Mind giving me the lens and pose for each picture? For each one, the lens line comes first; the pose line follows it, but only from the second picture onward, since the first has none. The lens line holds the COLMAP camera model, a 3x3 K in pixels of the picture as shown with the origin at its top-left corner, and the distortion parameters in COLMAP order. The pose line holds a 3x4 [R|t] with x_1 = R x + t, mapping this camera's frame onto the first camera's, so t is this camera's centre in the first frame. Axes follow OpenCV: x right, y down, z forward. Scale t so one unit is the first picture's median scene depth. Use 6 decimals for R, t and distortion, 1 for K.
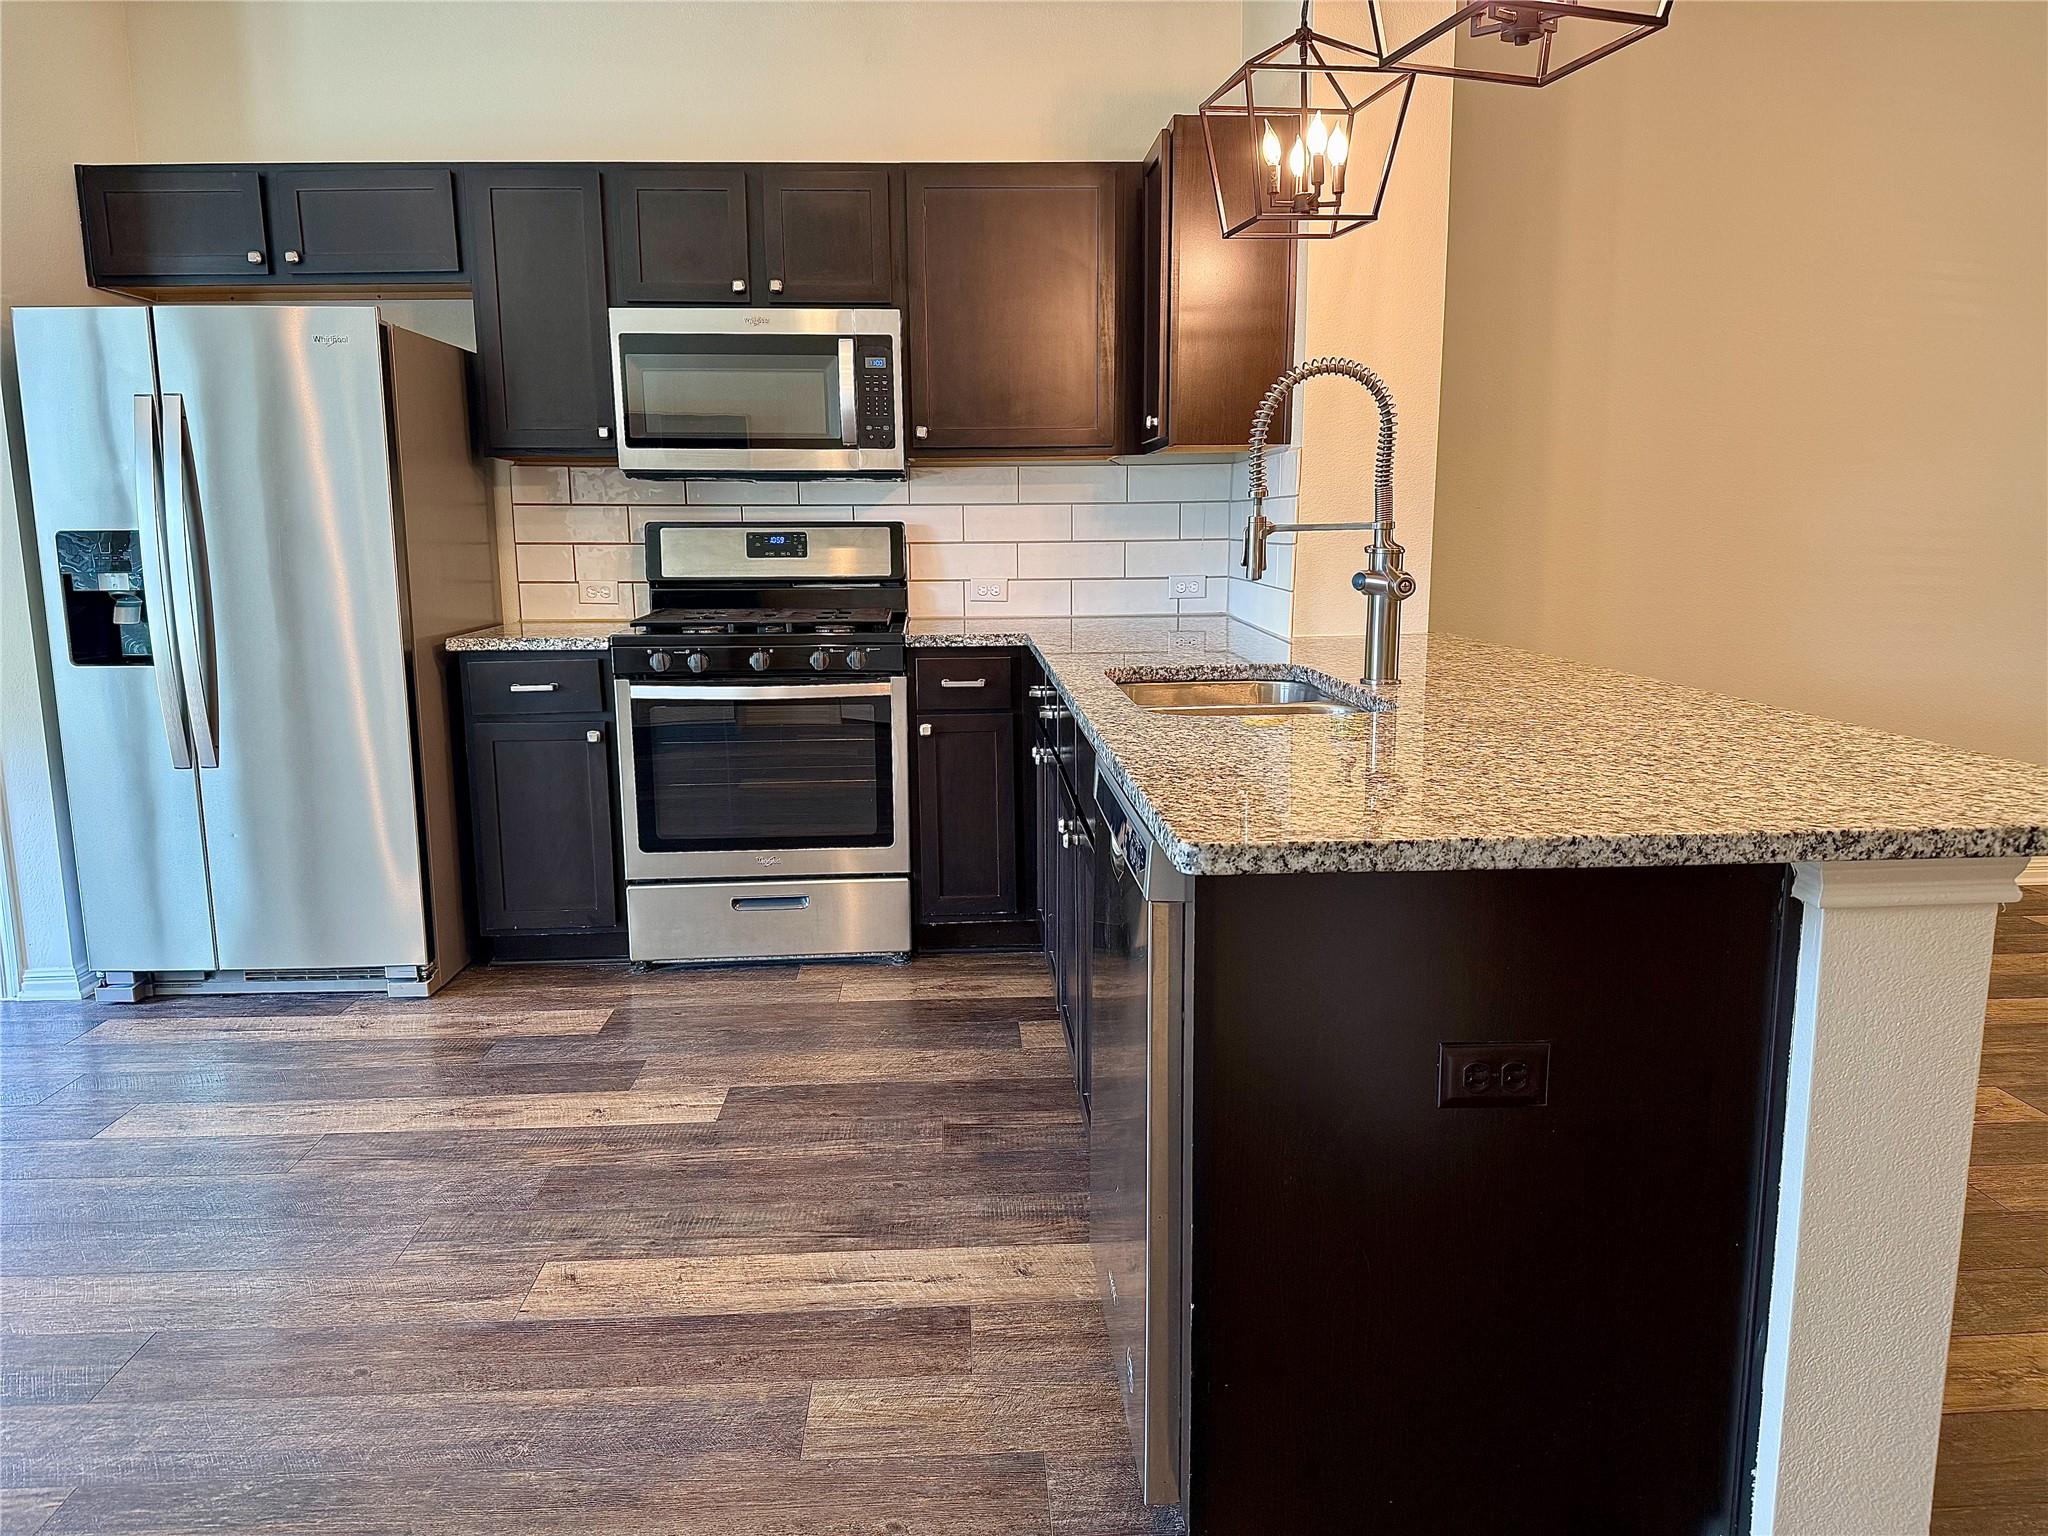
lens RADIAL K [[1424.0, 0, 1083.5], [0, 1424.0, 791.4], [0, 0, 1]] dist [0.023545, -0.034242]
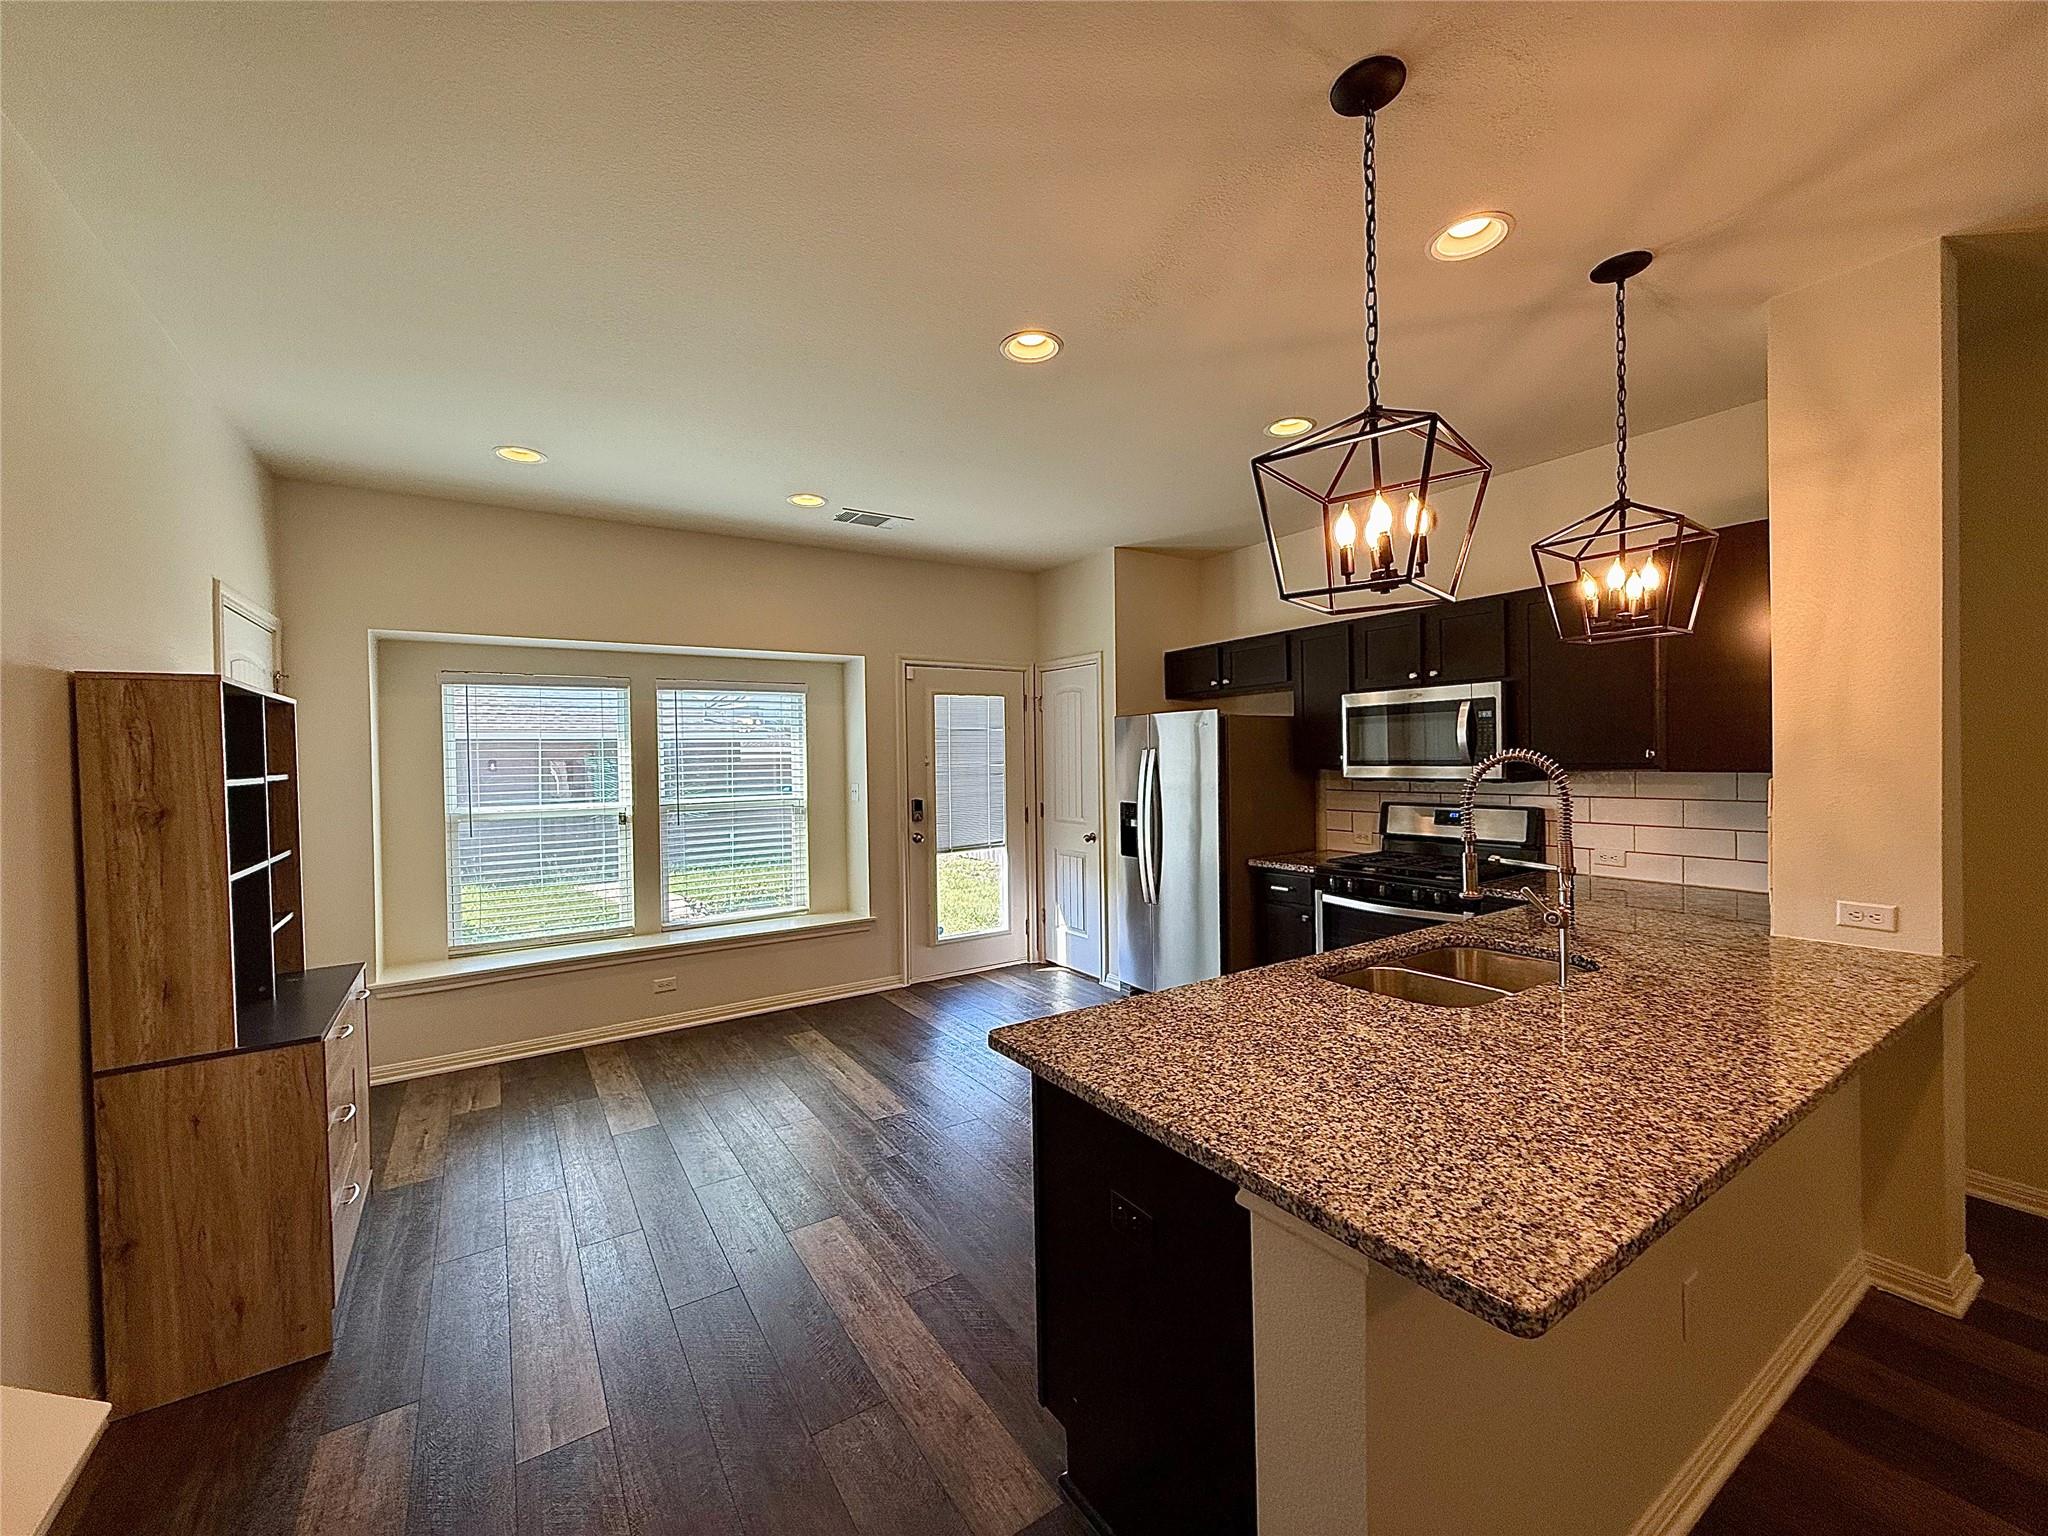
lens RADIAL K [[814.1, 0, 1009.9], [0, 814.1, 763.8], [0, 0, 1]] dist [-0.001509, 0.001627]
pose [[0.482554, 0.005590, -0.875849, 0.419039], [-0.152080, 0.985325, -0.077501, -0.098005], [0.862562, 0.170598, 0.476322, 0.118762]]
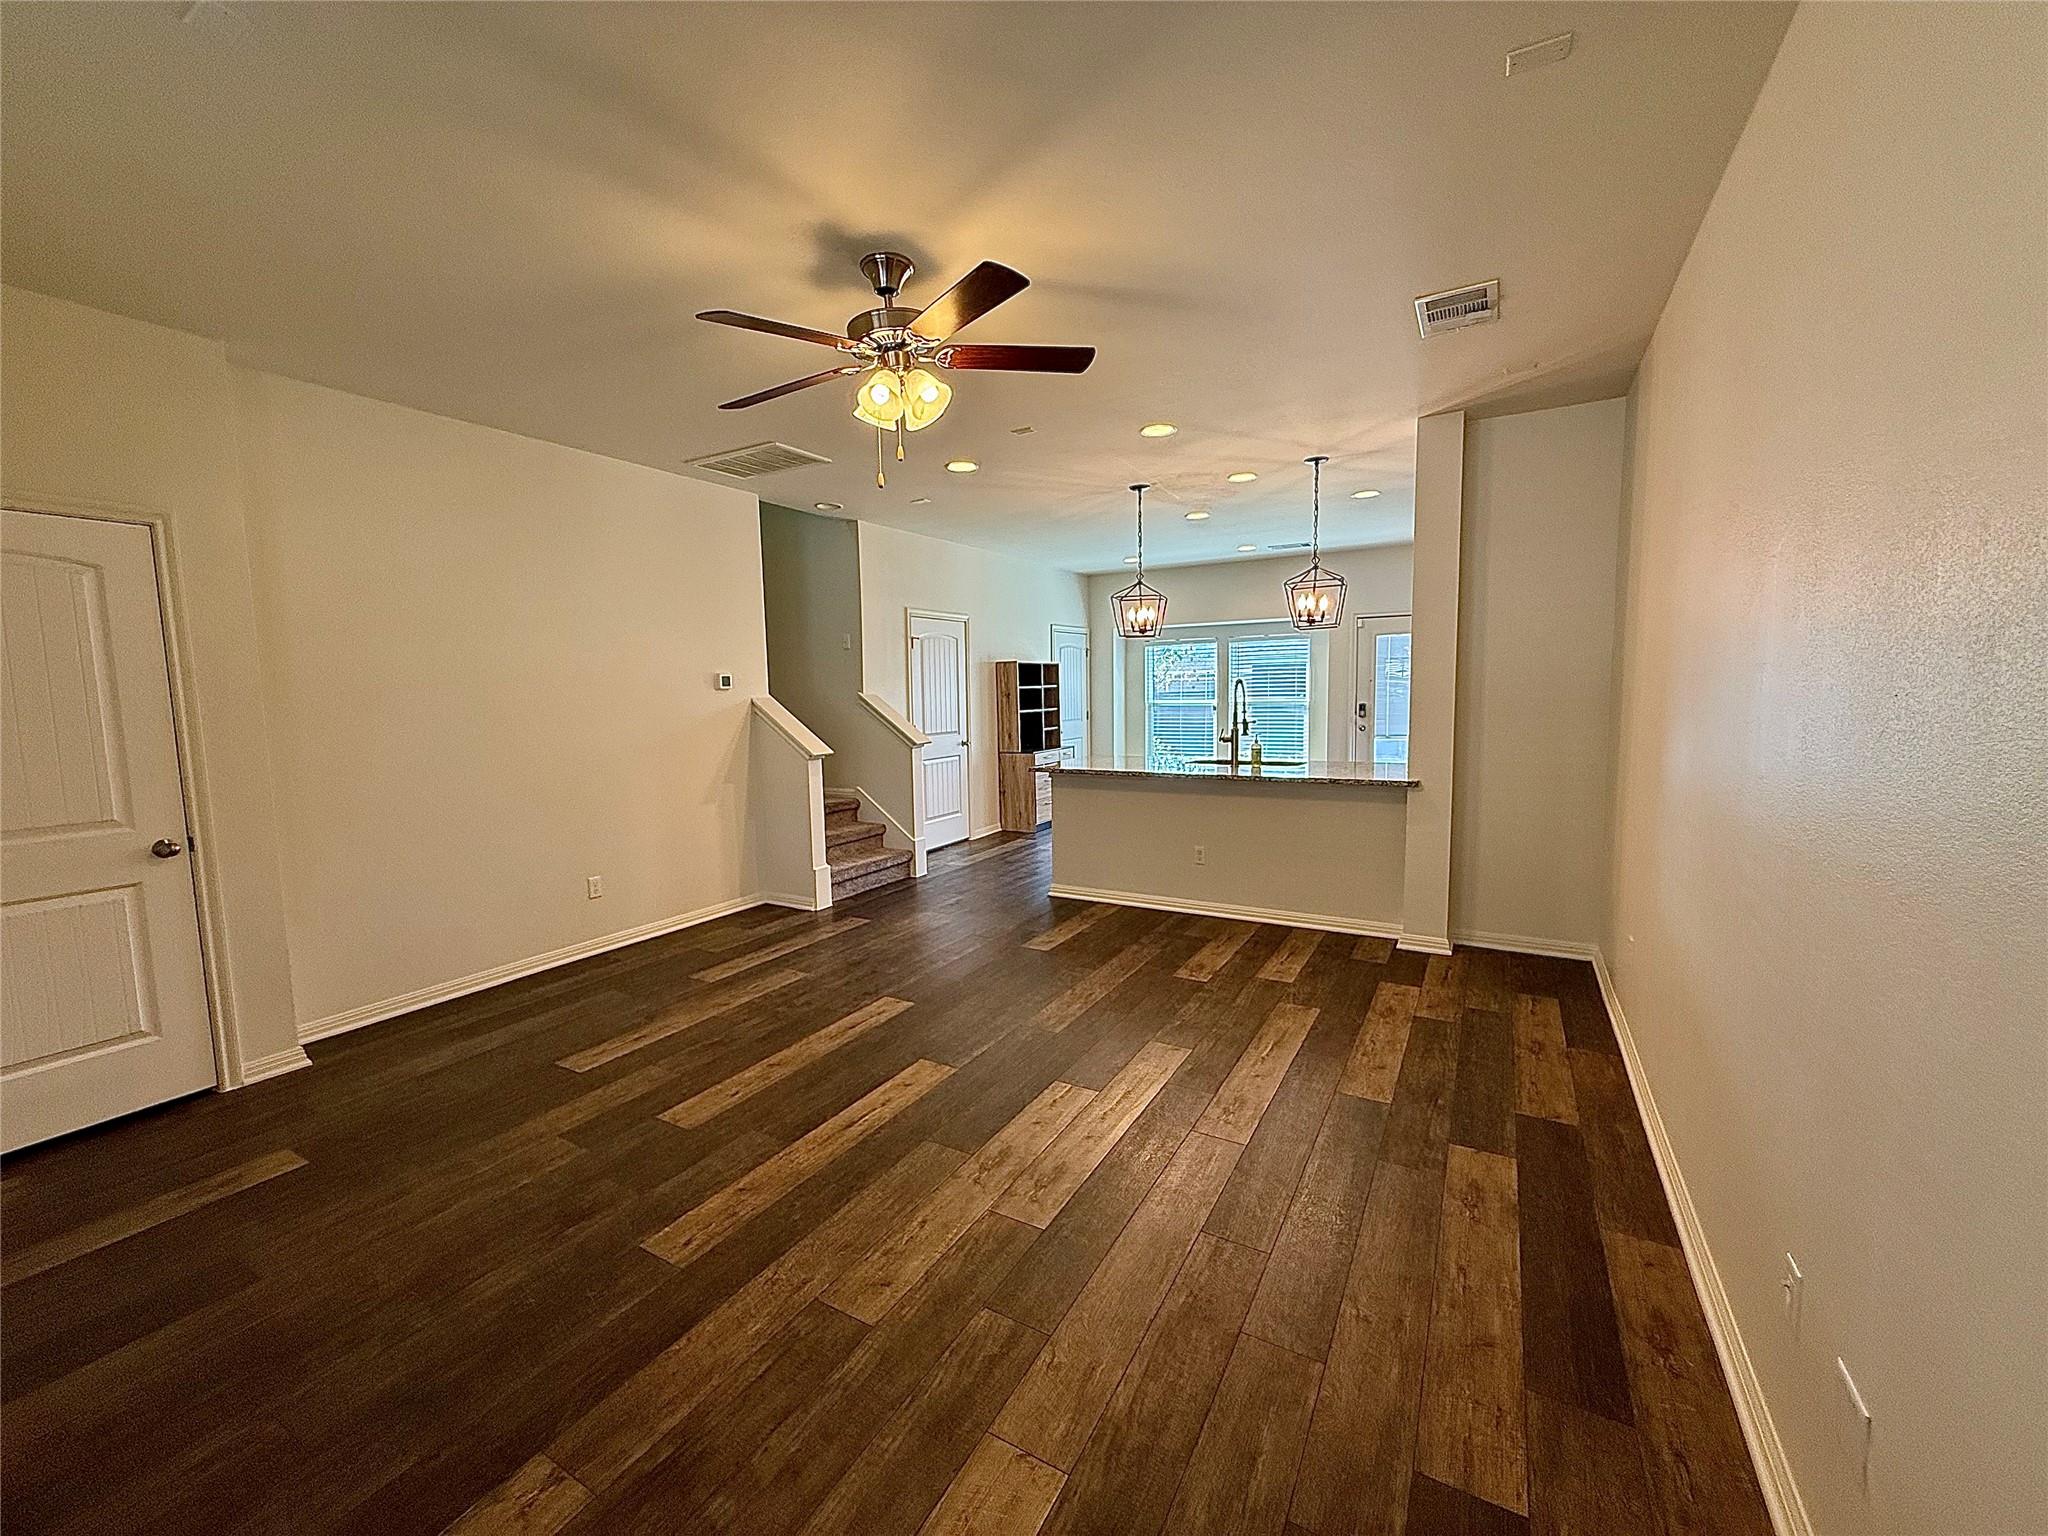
lens RADIAL K [[814.1, 0, 1019.0], [0, 814.1, 765.9], [0, 0, 1]] dist [-0.001509, 0.001627]
pose [[-0.568268, 0.097826, -0.817008, 1.404863], [-0.129515, 0.969897, 0.206217, -0.276849], [0.812587, 0.223001, -0.538492, 1.057850]]
